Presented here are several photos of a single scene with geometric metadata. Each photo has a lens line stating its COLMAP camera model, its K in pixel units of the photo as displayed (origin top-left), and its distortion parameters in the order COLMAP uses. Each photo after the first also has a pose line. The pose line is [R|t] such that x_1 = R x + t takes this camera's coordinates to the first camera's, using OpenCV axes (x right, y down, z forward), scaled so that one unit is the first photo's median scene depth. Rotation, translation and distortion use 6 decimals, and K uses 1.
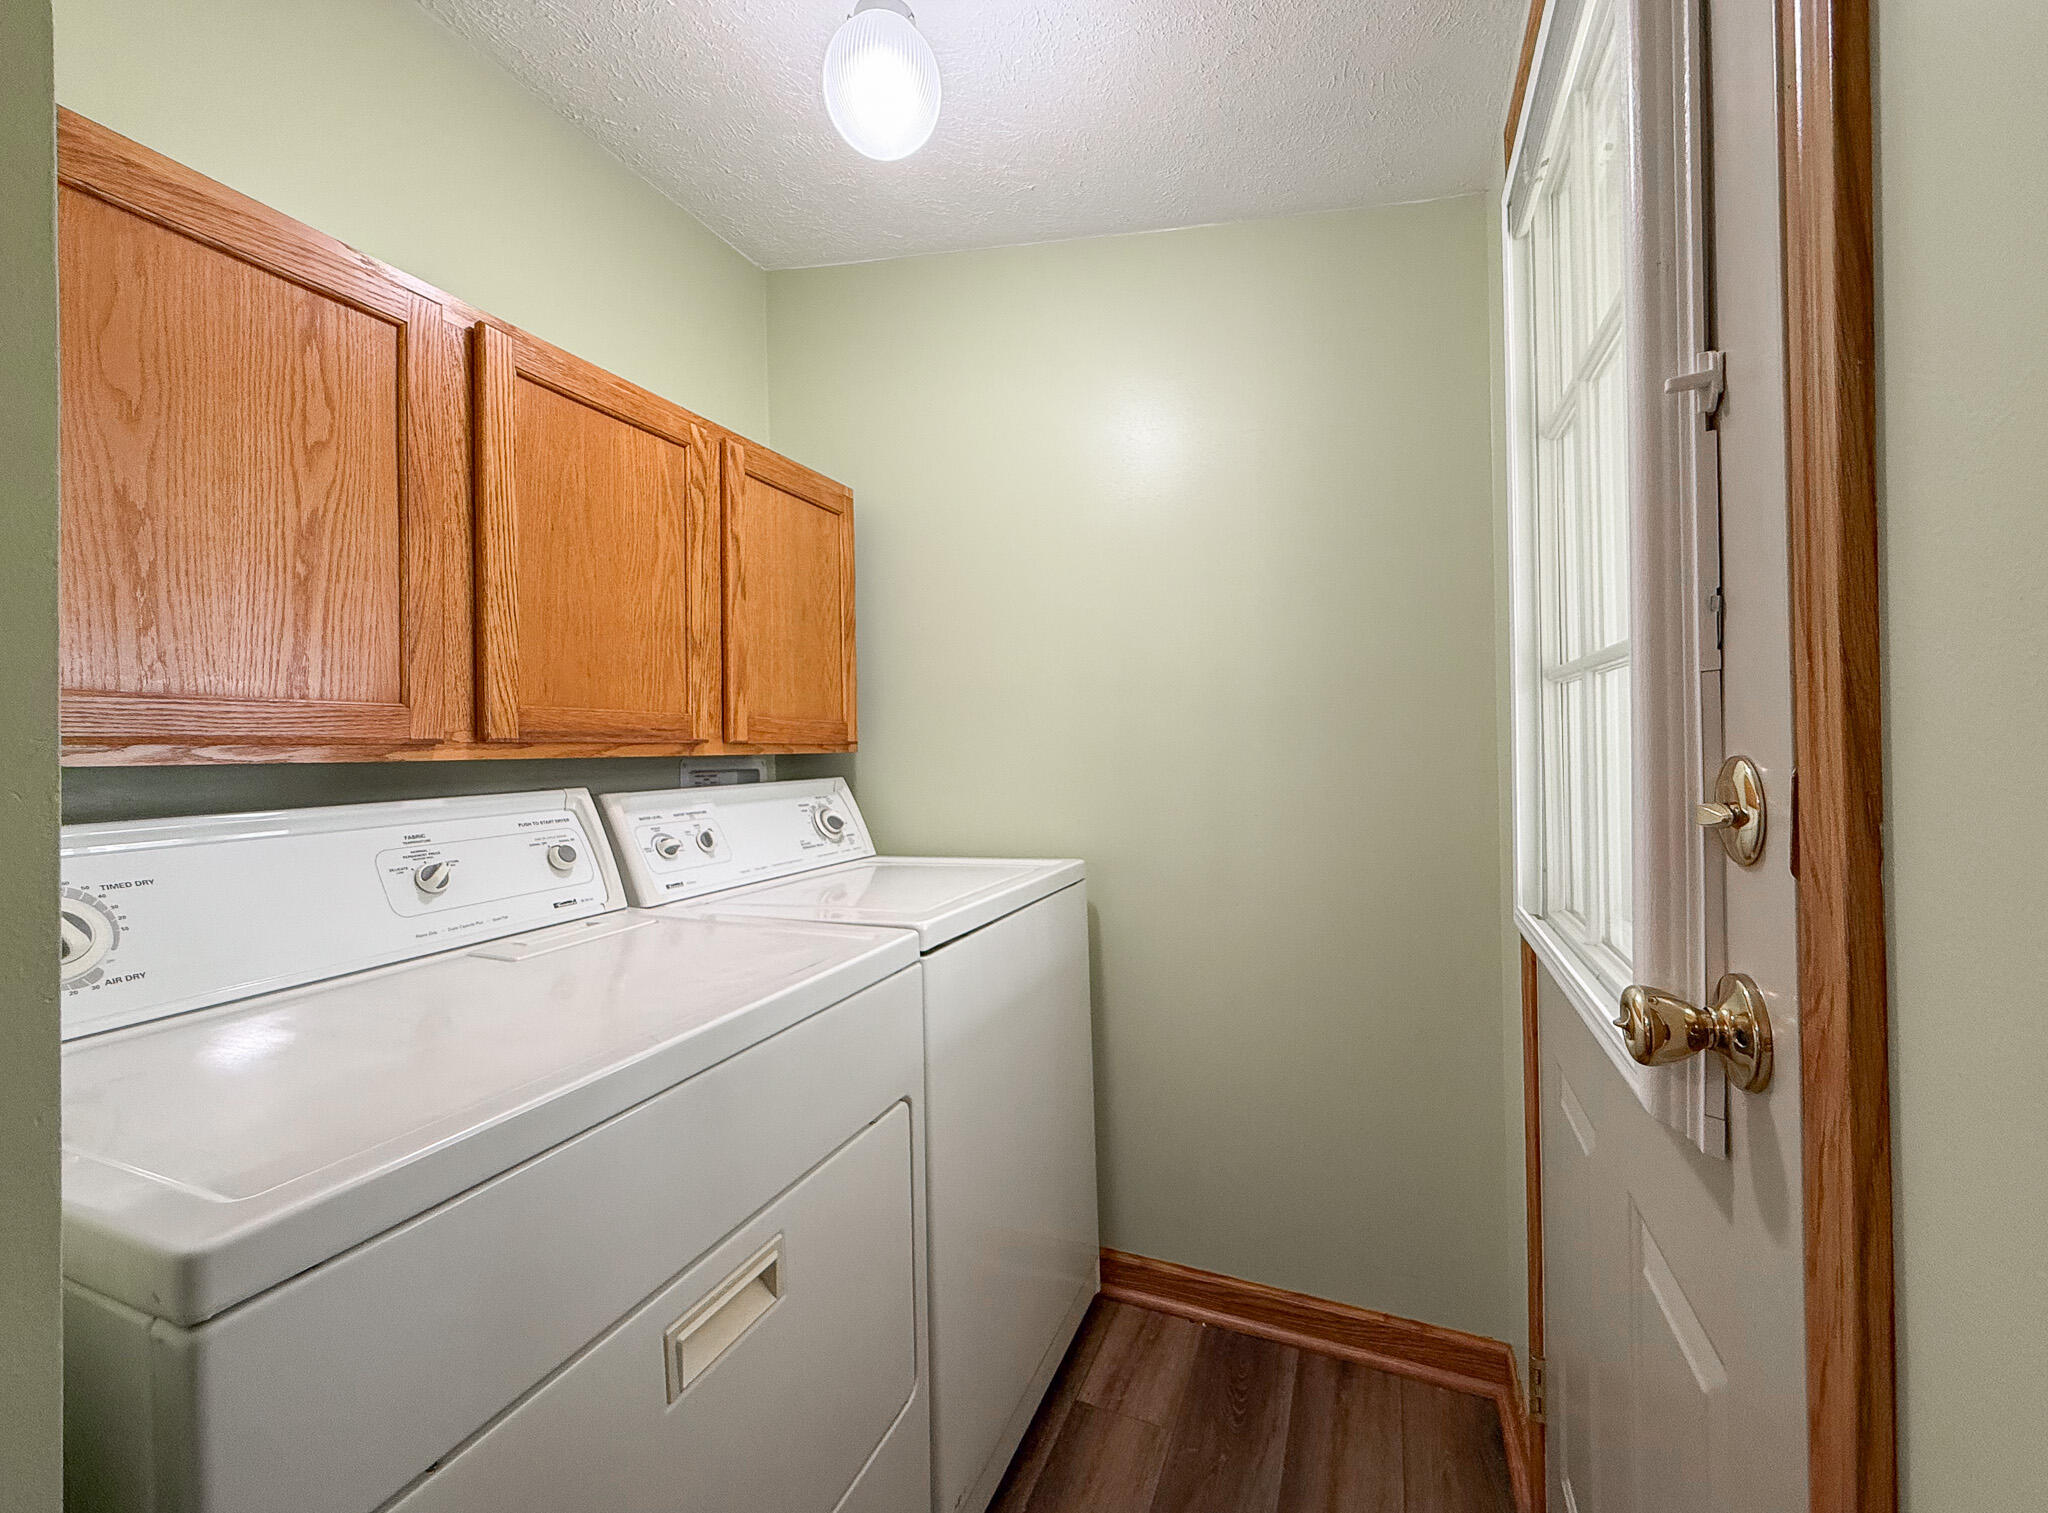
lens RADIAL K [[825.1, 0, 1023.1], [0, 825.1, 744.5], [0, 0, 1]] dist [0.000758, 0.000081]
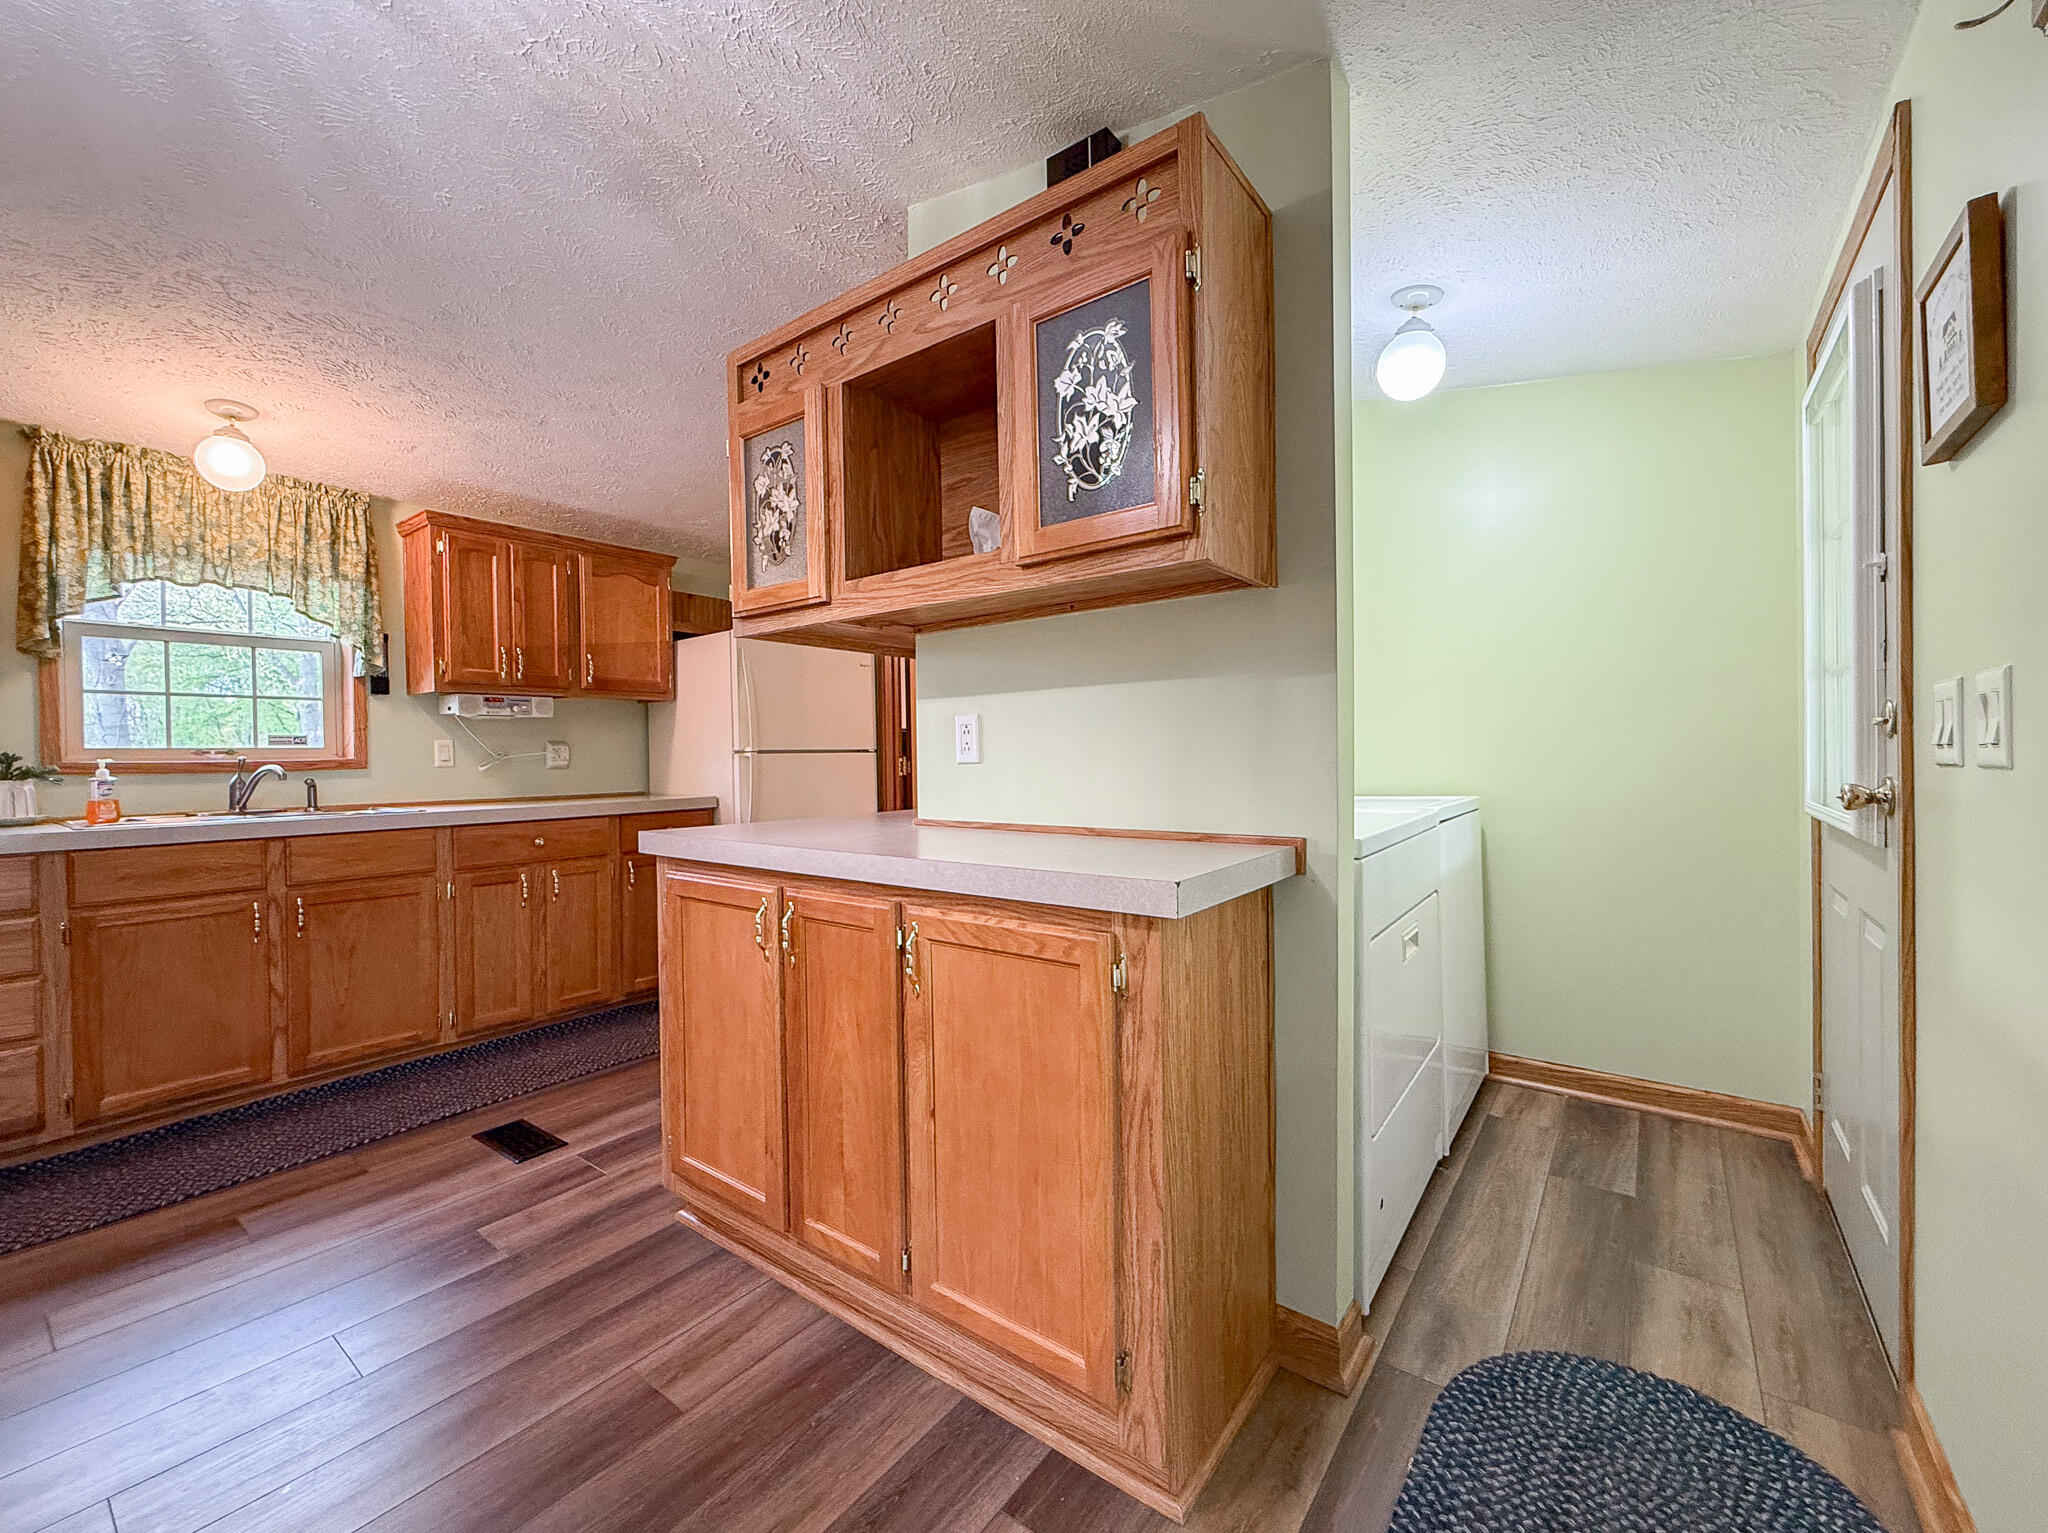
lens RADIAL K [[829.4, 0, 1024.9], [0, 829.4, 761.6], [0, 0, 1]] dist [0.000608, -0.000060]
pose [[0.971145, 0.002846, -0.238473, -0.476717], [0.001393, 0.999844, 0.017608, 0.061152], [0.238486, -0.017432, 0.970989, -0.884815]]
